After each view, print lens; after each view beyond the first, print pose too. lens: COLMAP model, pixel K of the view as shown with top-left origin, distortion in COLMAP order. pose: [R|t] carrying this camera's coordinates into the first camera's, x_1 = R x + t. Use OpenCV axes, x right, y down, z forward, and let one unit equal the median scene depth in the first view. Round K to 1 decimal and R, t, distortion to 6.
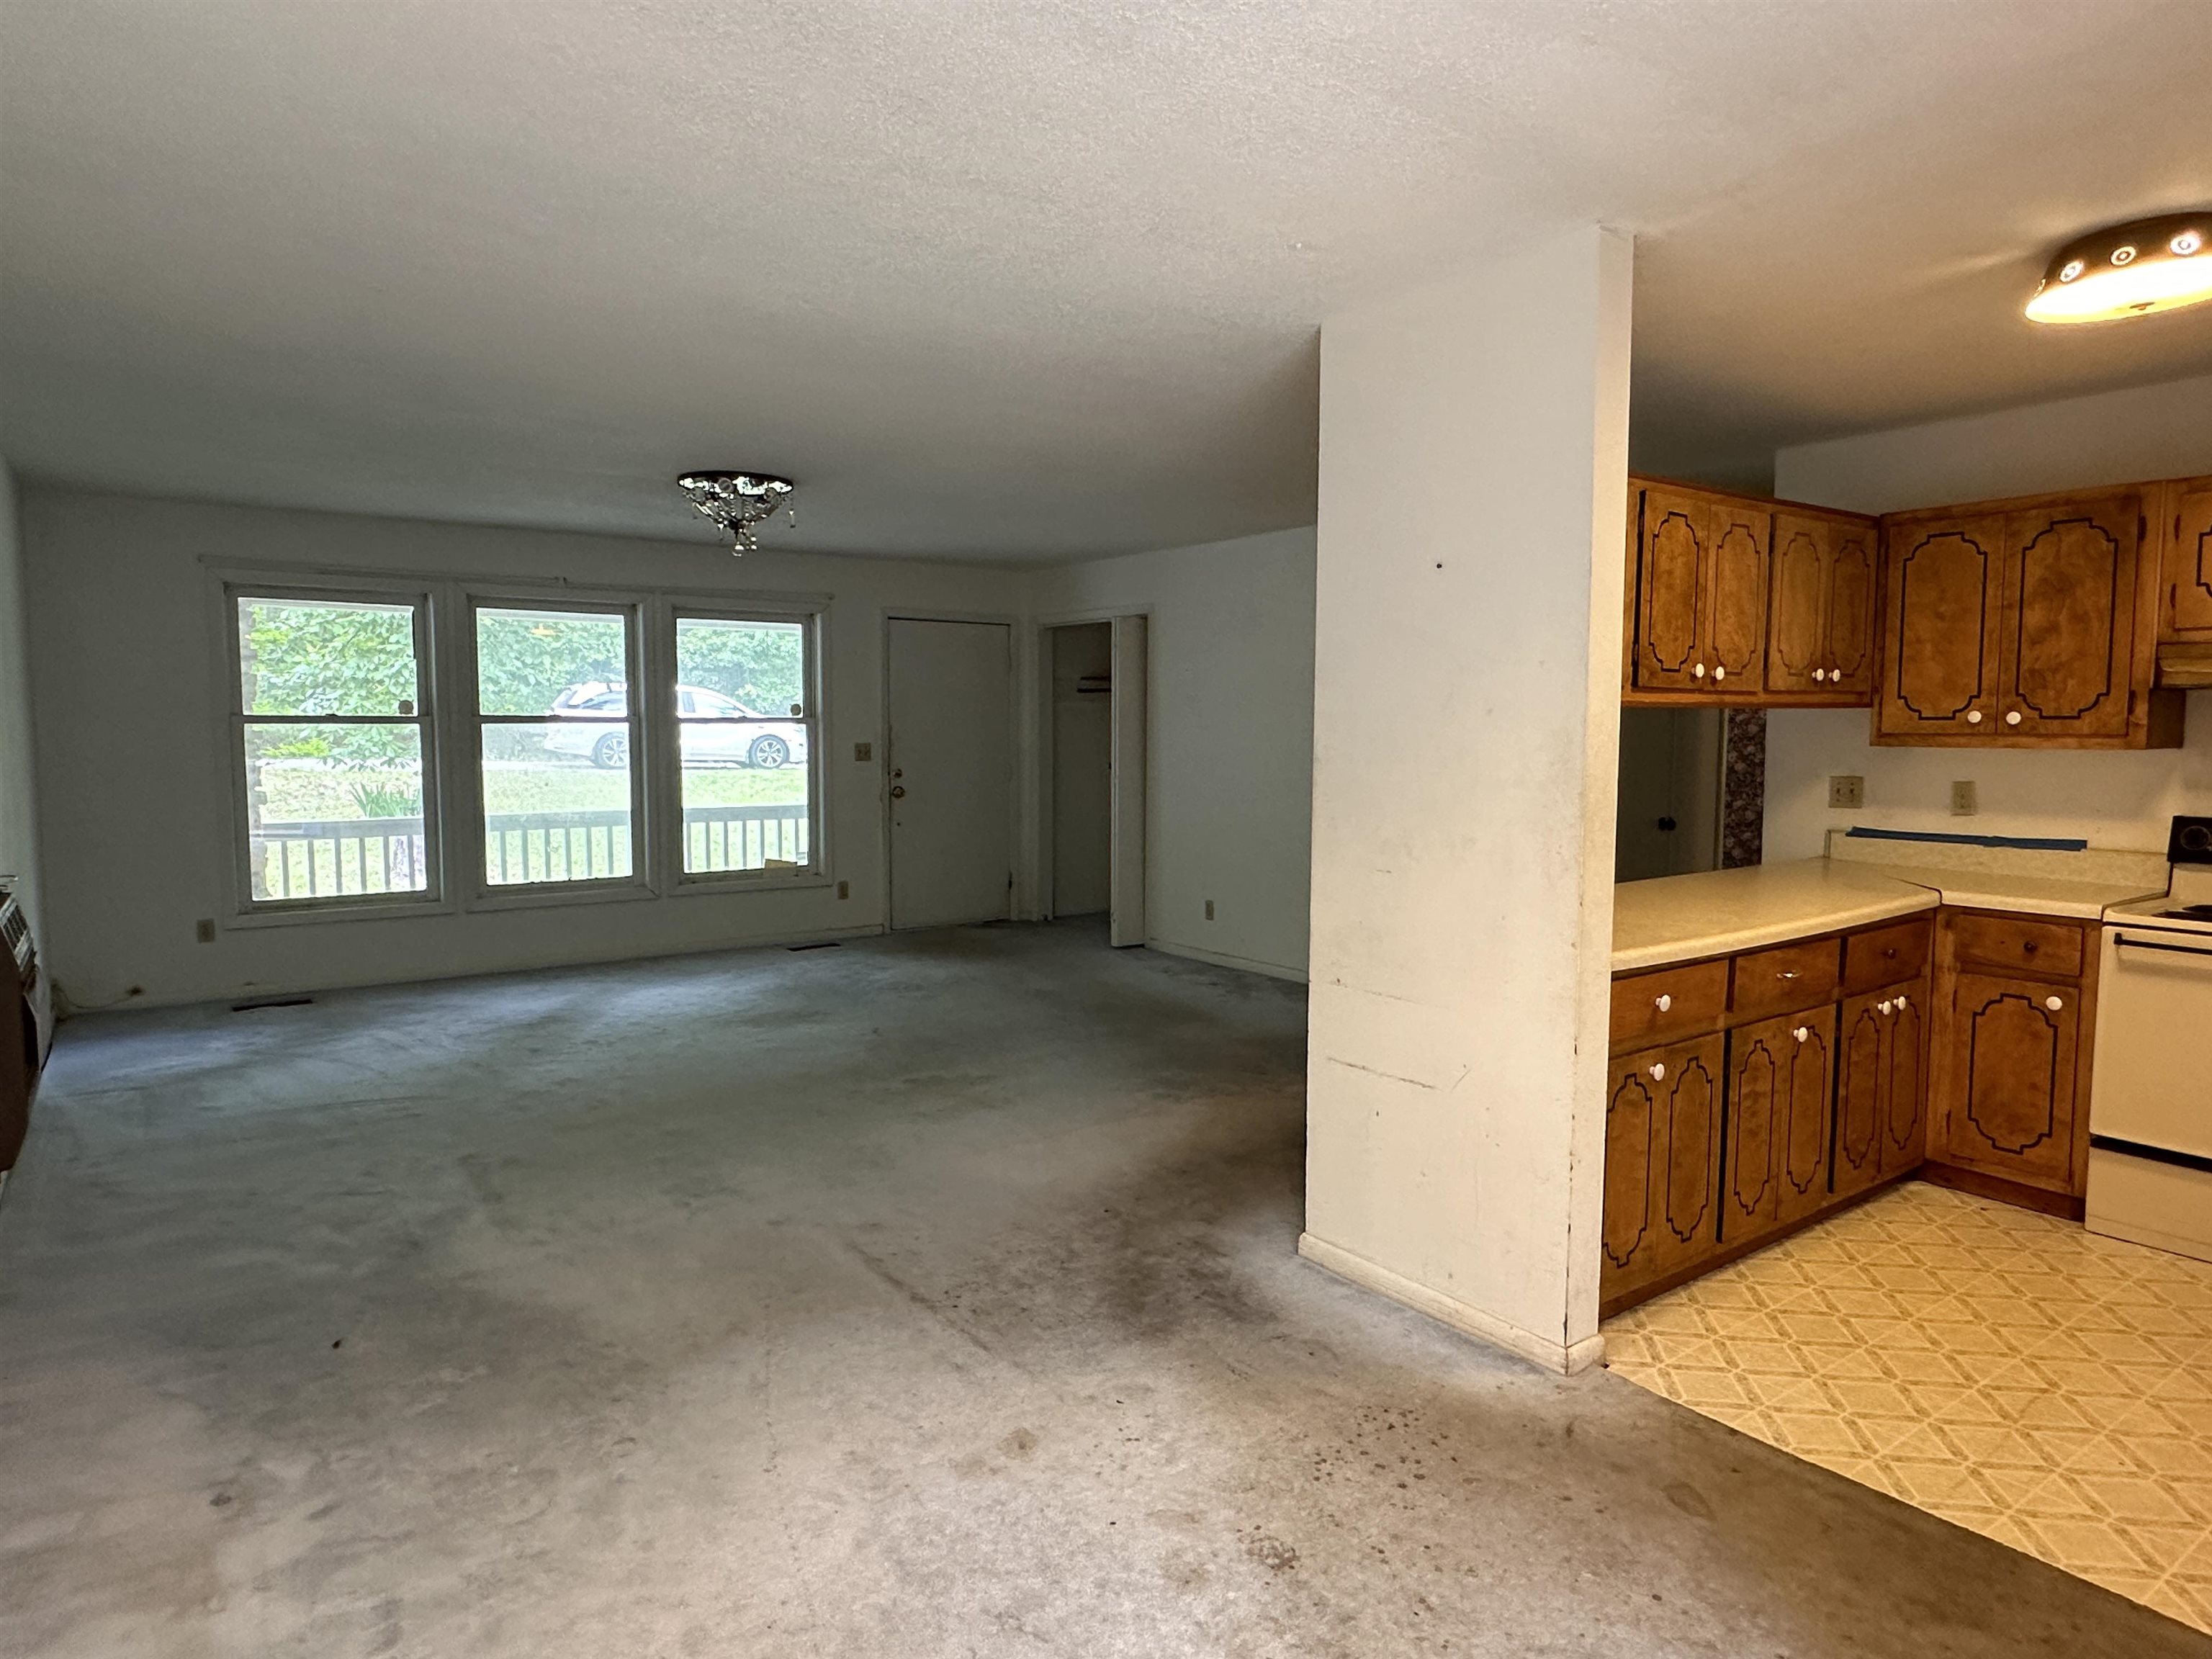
lens RADIAL K [[1309.4, 0, 1106.0], [0, 1309.4, 832.3], [0, 0, 1]] dist [0.001047, 0.001426]
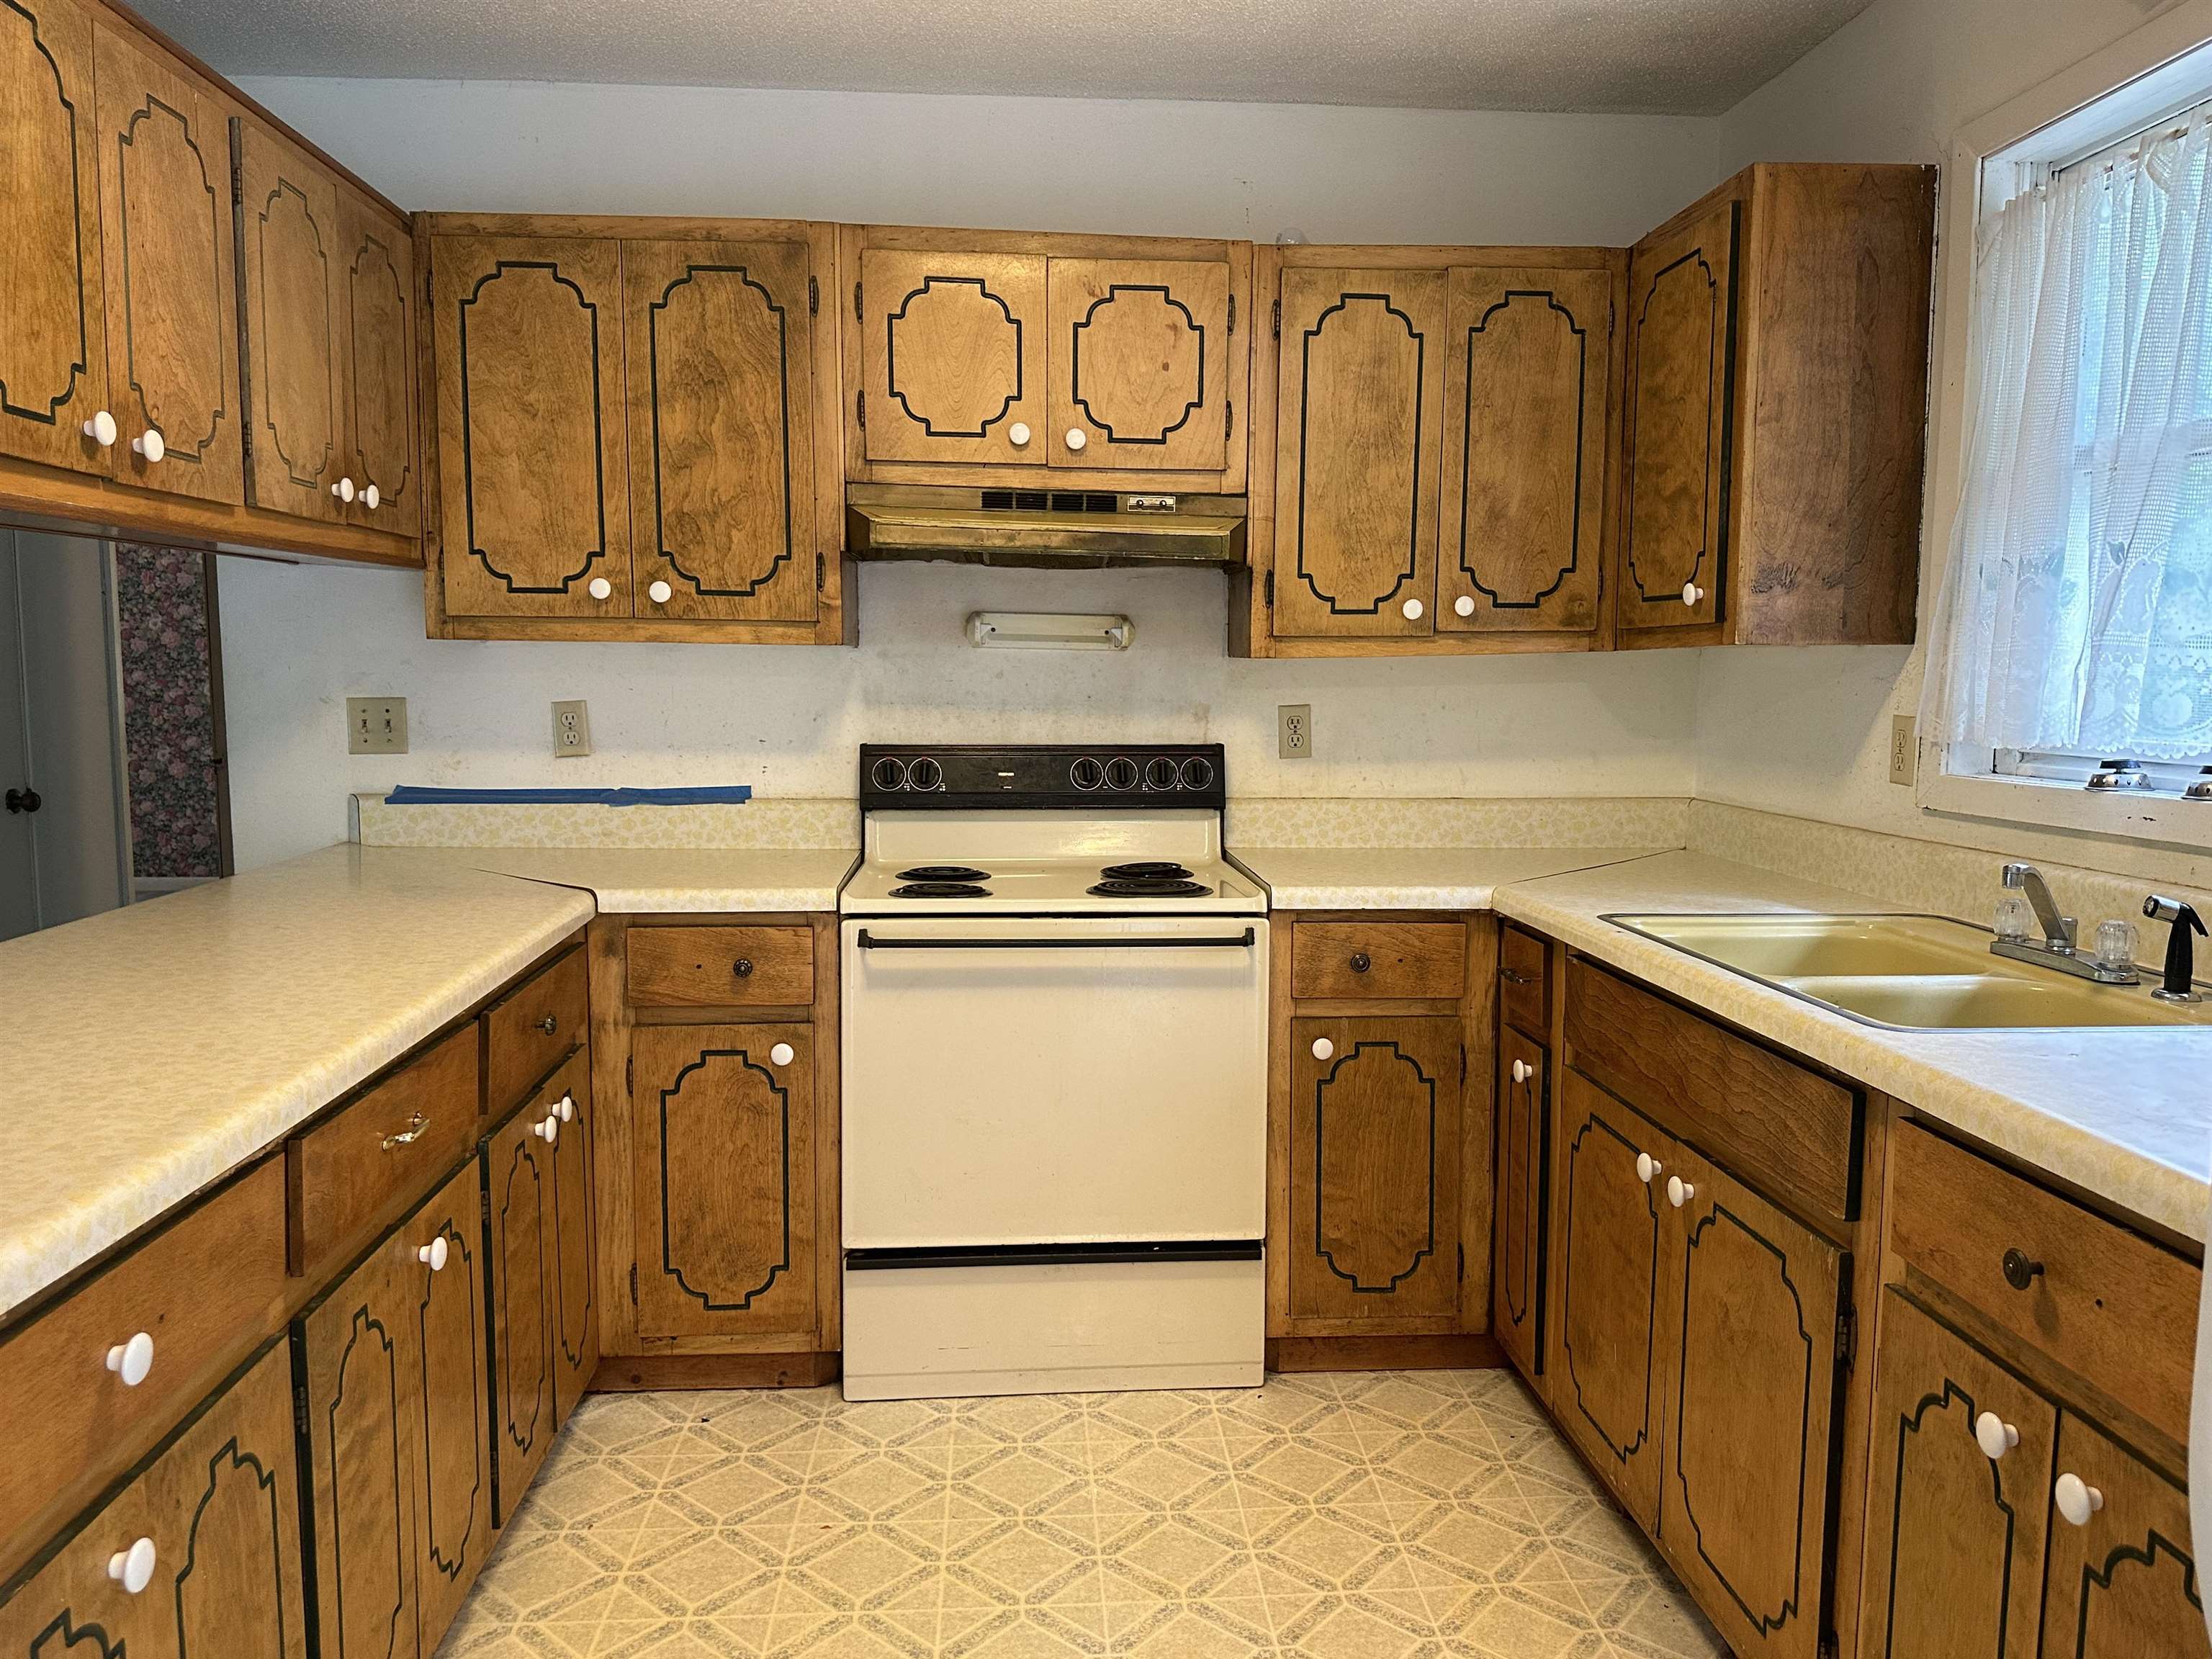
lens RADIAL K [[1561.6, 0, 1106.0], [0, 1561.6, 829.5], [0, 0, 1]] dist [0.096175, -0.136036]
pose [[0.523688, -0.084803, 0.847679, 0.178338], [0.064192, 0.996132, 0.059997, -0.008473], [-0.849488, 0.022995, 0.527106, 0.455094]]
